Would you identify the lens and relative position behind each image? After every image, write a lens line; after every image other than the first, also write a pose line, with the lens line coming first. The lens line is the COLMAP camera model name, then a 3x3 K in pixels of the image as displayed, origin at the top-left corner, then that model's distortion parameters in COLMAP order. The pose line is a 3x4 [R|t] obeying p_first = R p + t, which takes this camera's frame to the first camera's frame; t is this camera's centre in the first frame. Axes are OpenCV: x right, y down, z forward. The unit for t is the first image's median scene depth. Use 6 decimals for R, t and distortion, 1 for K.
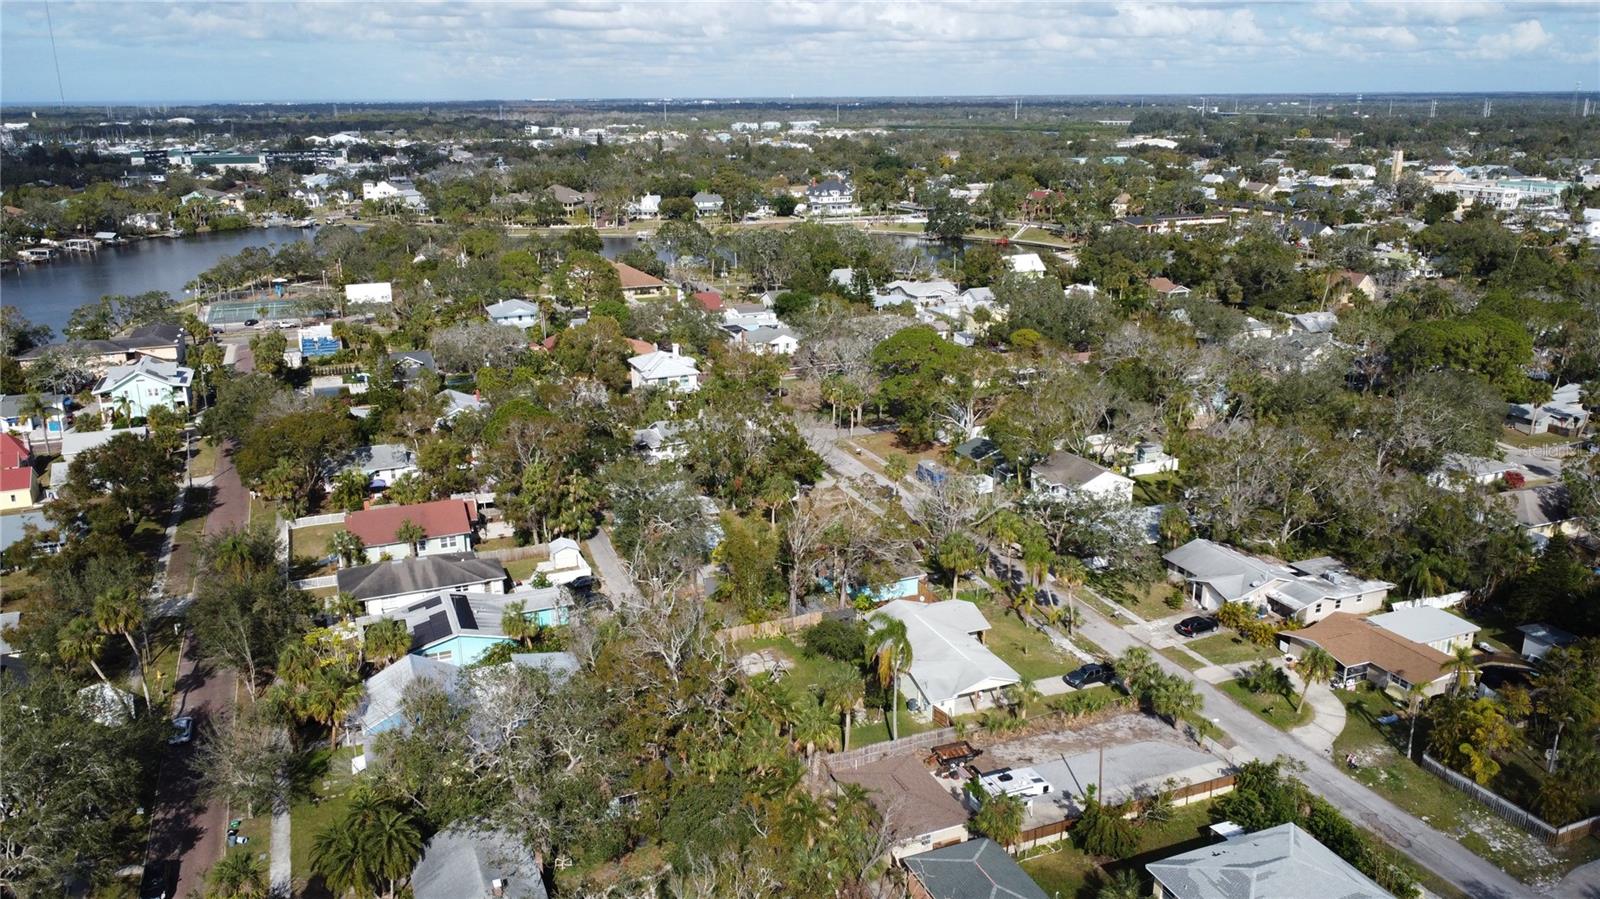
lens RADIAL K [[1201.2, 0, 800.0], [0, 1201.2, 449.5], [0, 0, 1]] dist [0.004724, -0.000461]
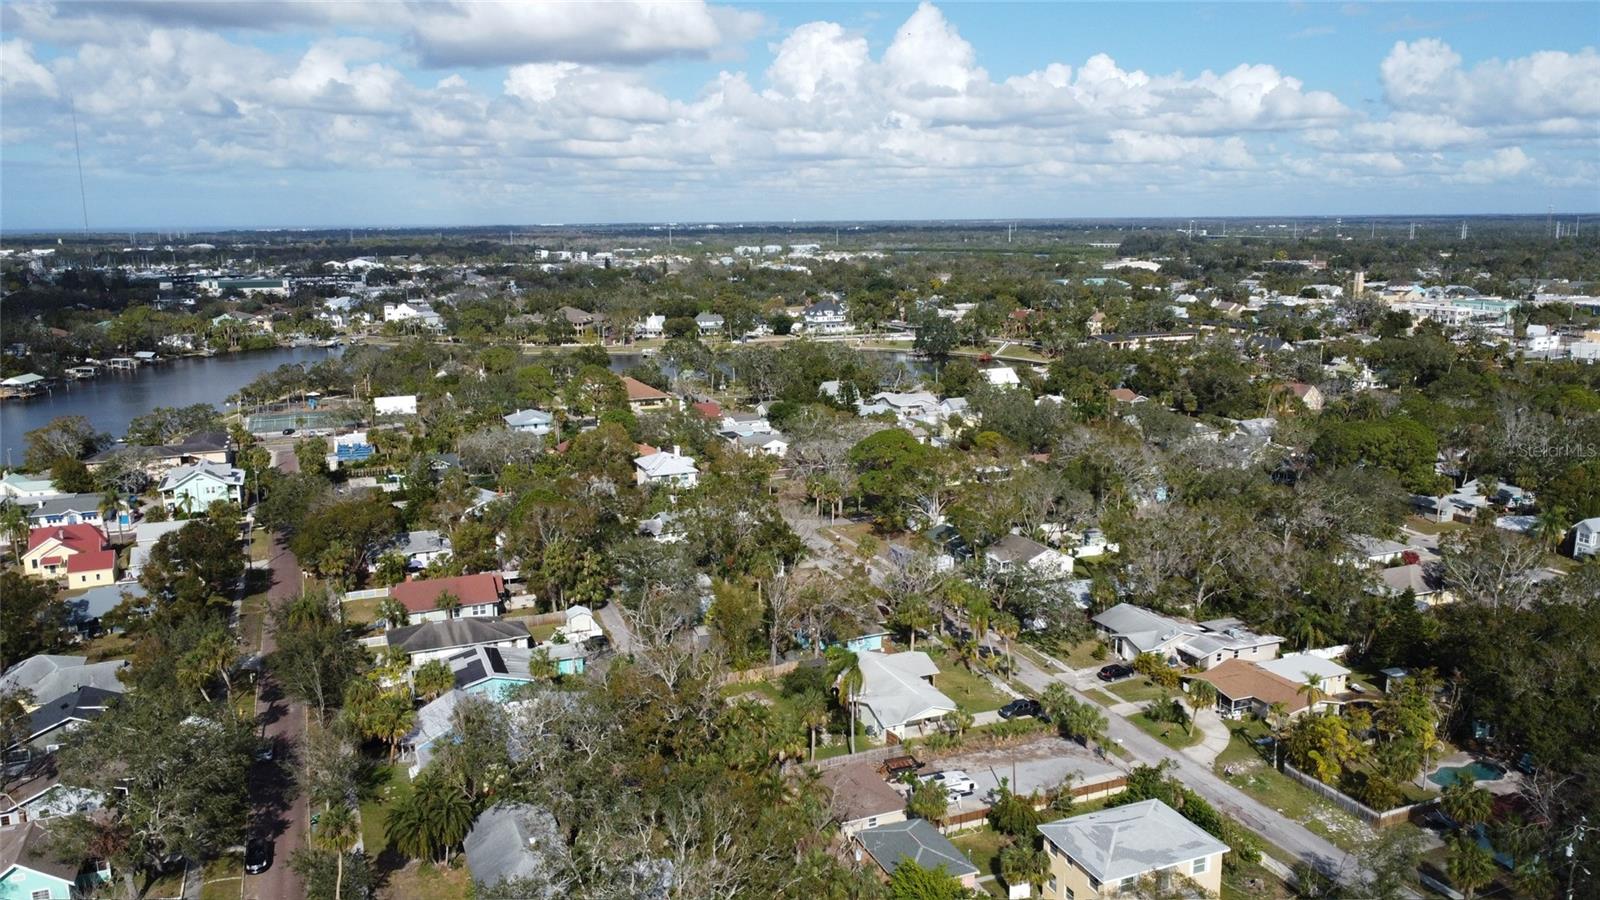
lens RADIAL K [[1201.2, 0, 800.0], [0, 1201.2, 450.0], [0, 0, 1]] dist [0.004724, -0.000461]
pose [[0.999993, -0.003068, -0.002353, 0.013949], [0.002825, 0.995288, -0.096917, 0.025090], [0.002639, 0.096910, 0.995290, -0.115434]]
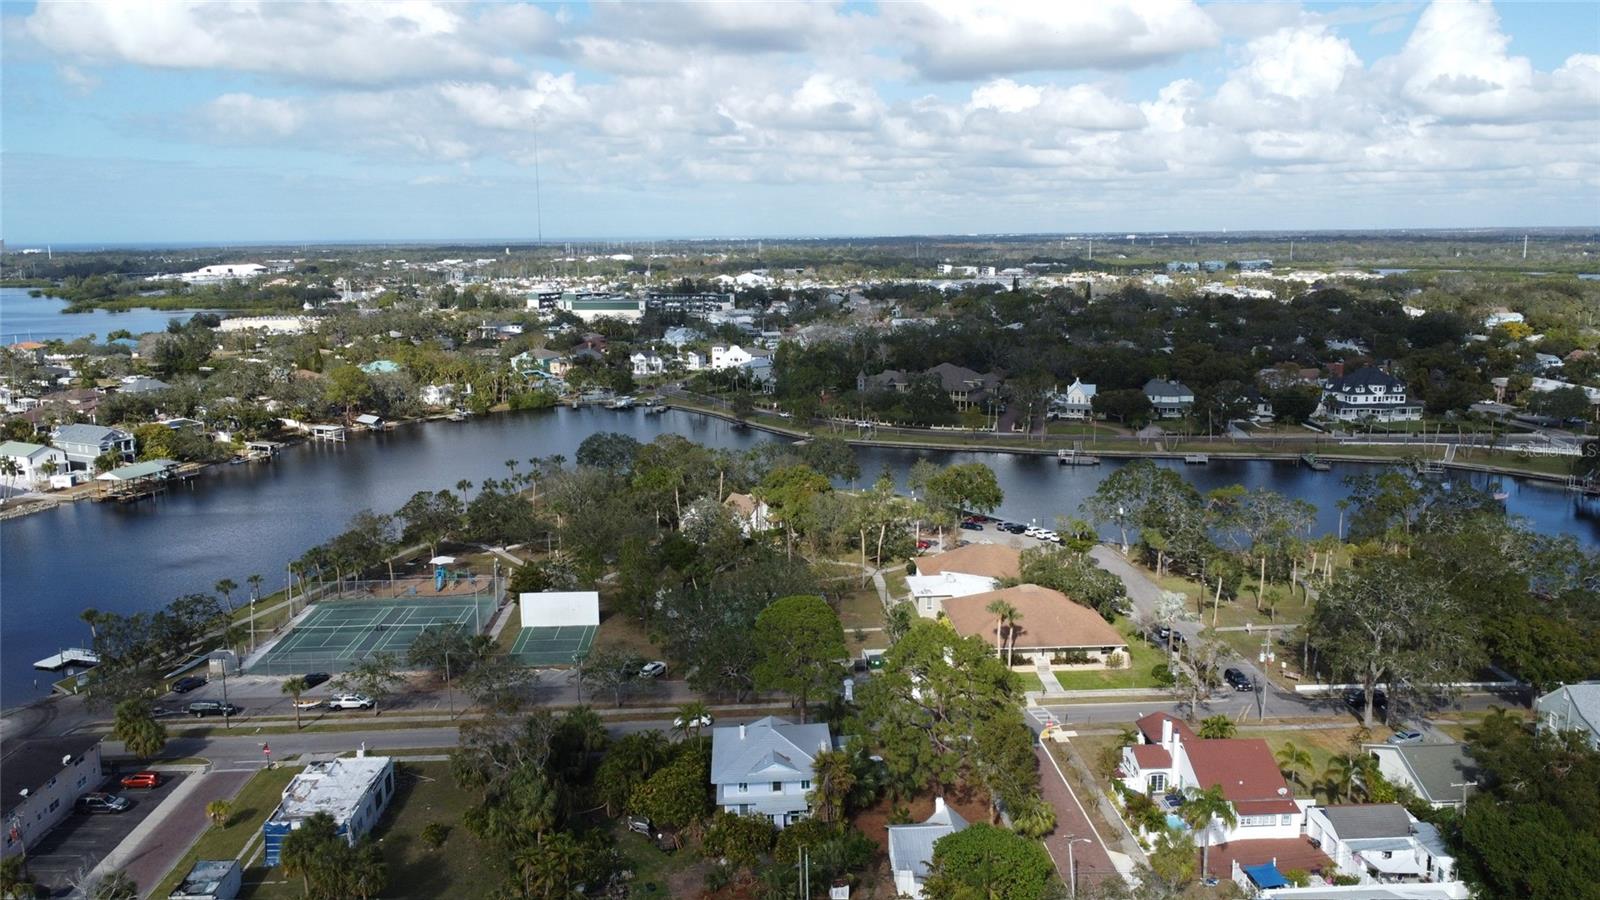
lens RADIAL K [[1201.2, 0, 800.0], [0, 1201.2, 450.0], [0, 0, 1]] dist [0.004724, -0.000461]
pose [[0.943497, 0.055123, -0.326764, -0.125727], [-0.089256, 0.991899, -0.090390, -0.246166], [0.319134, 0.114448, 0.940773, 0.783454]]
